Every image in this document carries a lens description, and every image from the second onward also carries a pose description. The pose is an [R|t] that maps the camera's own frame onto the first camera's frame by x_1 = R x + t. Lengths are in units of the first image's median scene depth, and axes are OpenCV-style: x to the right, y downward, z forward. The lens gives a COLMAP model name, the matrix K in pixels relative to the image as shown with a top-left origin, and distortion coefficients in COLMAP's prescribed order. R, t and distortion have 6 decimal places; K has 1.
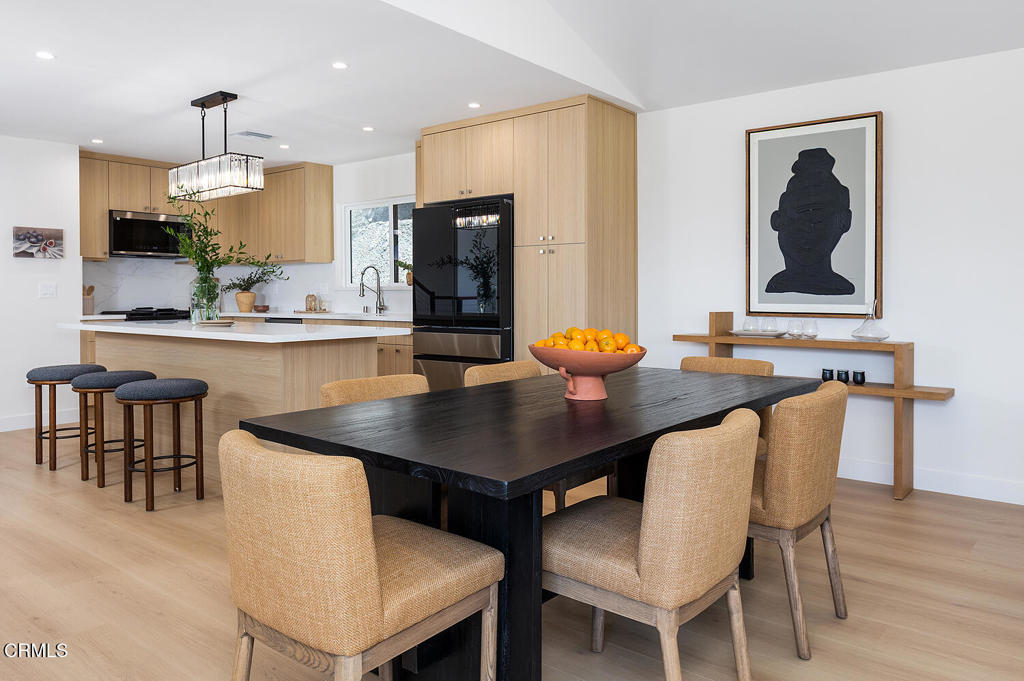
lens RADIAL K [[734.9, 0, 517.2], [0, 734.9, 301.4], [0, 0, 1]] dist [0.006944, 0.000721]
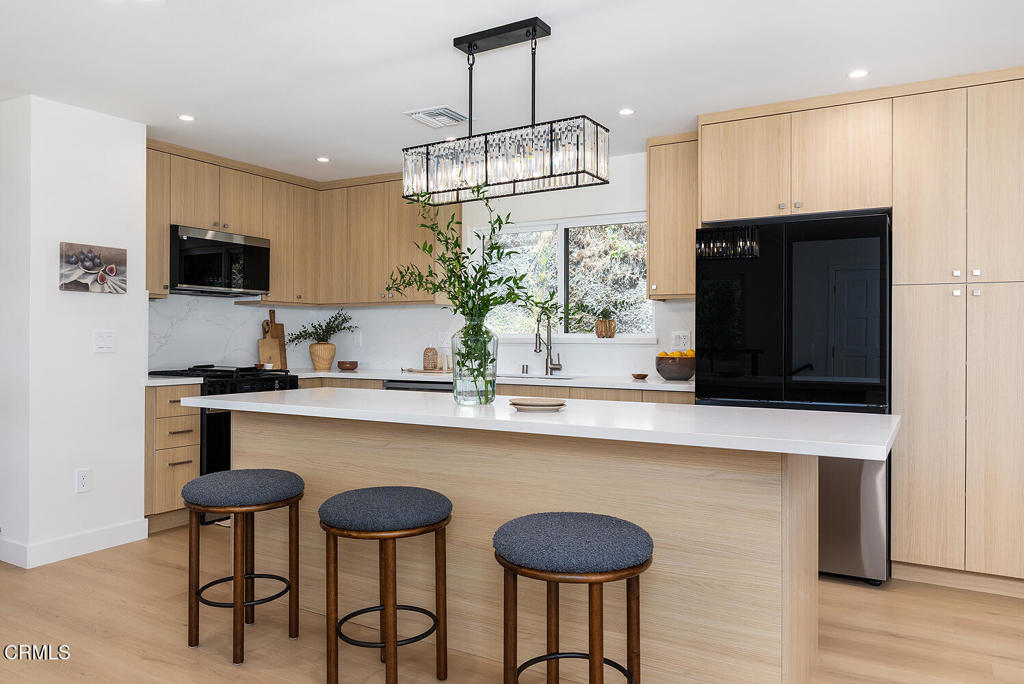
lens RADIAL K [[742.0, 0, 481.7], [0, 742.0, 338.7], [0, 0, 1]] dist [-0.010030, -0.001737]
pose [[0.991647, 0.007792, 0.128747, -0.400200], [-0.006214, 0.999901, -0.012658, -0.011573], [-0.128832, 0.011752, 0.991597, 0.312087]]
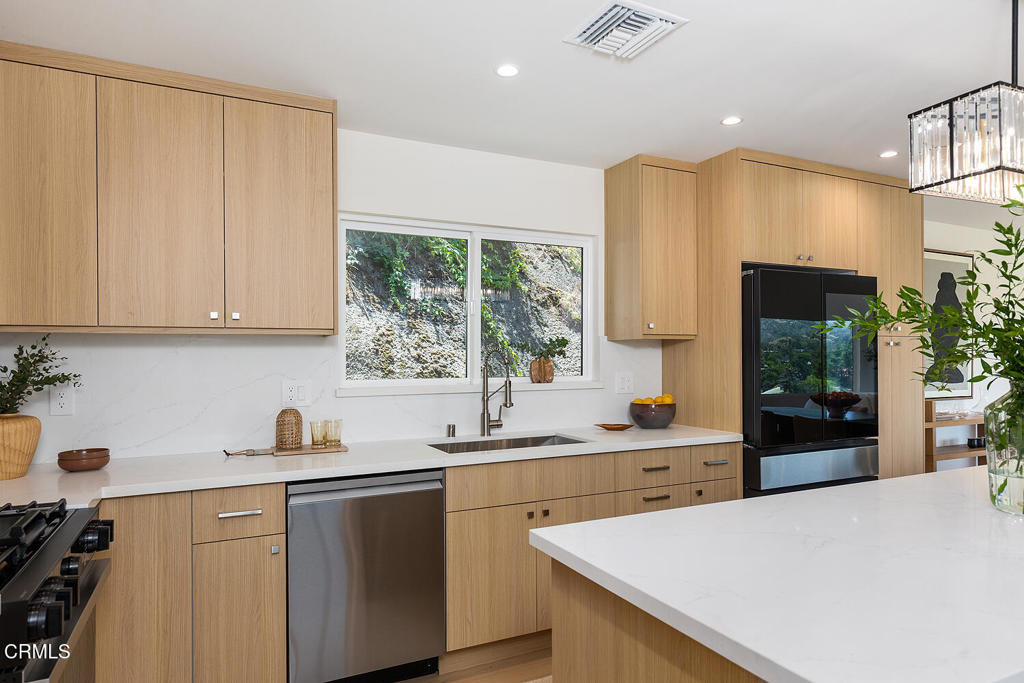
lens RADIAL K [[611.0, 0, 513.8], [0, 611.0, 345.9], [0, 0, 1]] dist [0.006199, -0.000054]
pose [[0.430419, 0.012950, 0.902537, -0.671028], [0.012881, 0.999707, -0.020487, -0.046075], [-0.902538, 0.020444, 0.430126, 0.897458]]
